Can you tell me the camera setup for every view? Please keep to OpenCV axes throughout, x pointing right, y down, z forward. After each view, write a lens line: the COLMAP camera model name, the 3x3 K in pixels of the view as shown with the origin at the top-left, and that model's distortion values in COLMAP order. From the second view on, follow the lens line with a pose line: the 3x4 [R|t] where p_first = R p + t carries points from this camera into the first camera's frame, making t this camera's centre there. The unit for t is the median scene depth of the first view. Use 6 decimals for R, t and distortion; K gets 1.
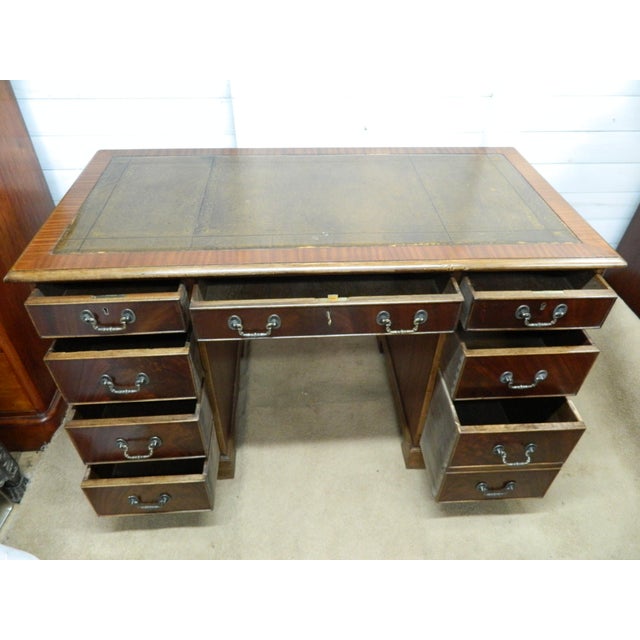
lens RADIAL K [[474.7, 0, 316.3], [0, 474.7, 318.9], [0, 0, 1]] dist [0.015096, -0.013722]
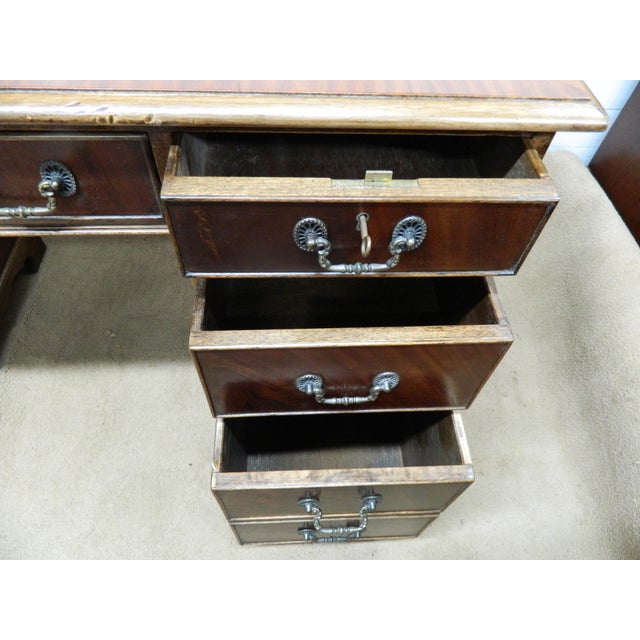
lens RADIAL K [[474.7, 0, 318.5], [0, 474.7, 326.6], [0, 0, 1]] dist [0.015096, -0.013722]
pose [[0.999426, 0.021859, 0.025871, 0.362264], [-0.027479, 0.969864, 0.242092, -0.031261], [-0.019799, -0.242664, 0.969908, 0.530055]]
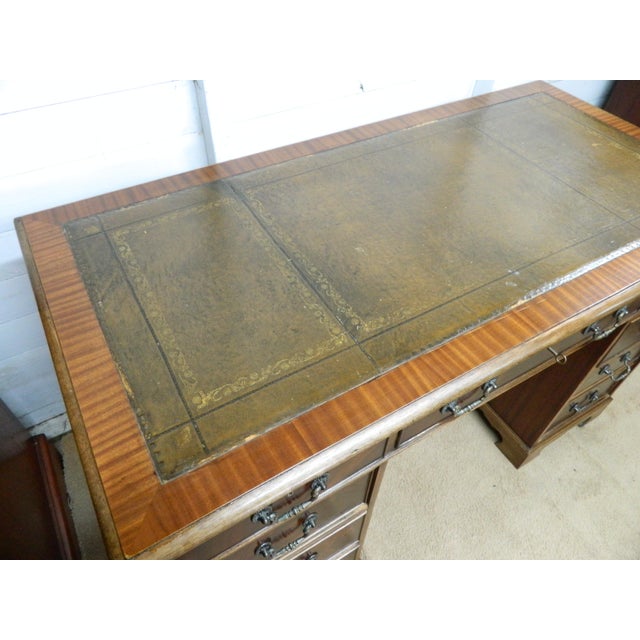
lens RADIAL K [[474.7, 0, 317.8], [0, 474.7, 321.0], [0, 0, 1]] dist [0.015096, -0.013722]
pose [[0.890804, -0.333041, 0.309115, -0.429868], [0.285898, 0.939560, 0.188385, -0.293617], [-0.353172, -0.079439, 0.932180, 0.404531]]
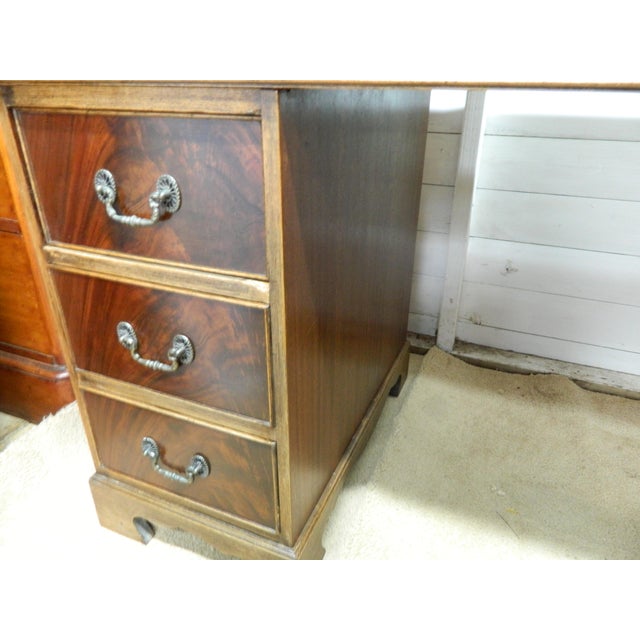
lens RADIAL K [[474.7, 0, 315.1], [0, 474.7, 316.2], [0, 0, 1]] dist [0.015096, -0.013722]
pose [[0.891232, 0.194168, -0.409883, -0.040189], [-0.288869, 0.939727, -0.182941, 0.196473], [0.349657, 0.281446, 0.893604, 0.678609]]
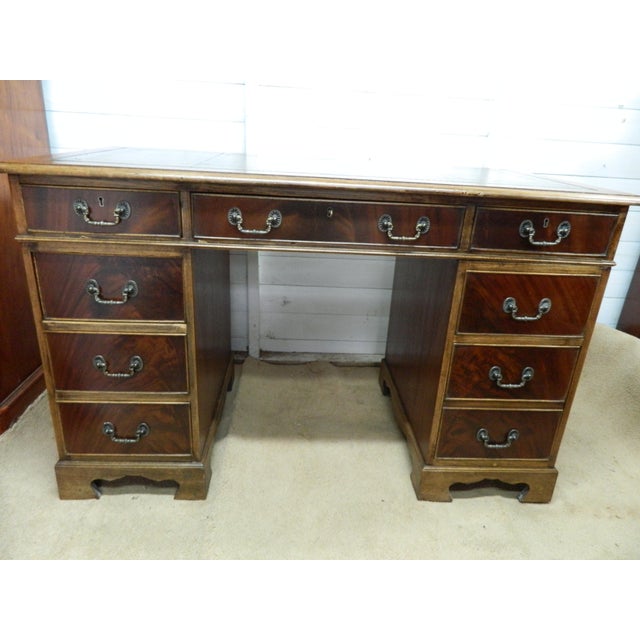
lens RADIAL K [[474.7, 0, 316.4], [0, 474.7, 317.6], [0, 0, 1]] dist [0.015096, -0.013722]
pose [[0.998997, 0.044767, 0.000623, 0.000776], [-0.042169, 0.945508, -0.322856, 0.374091], [-0.015043, 0.322506, 0.946448, 0.164030]]
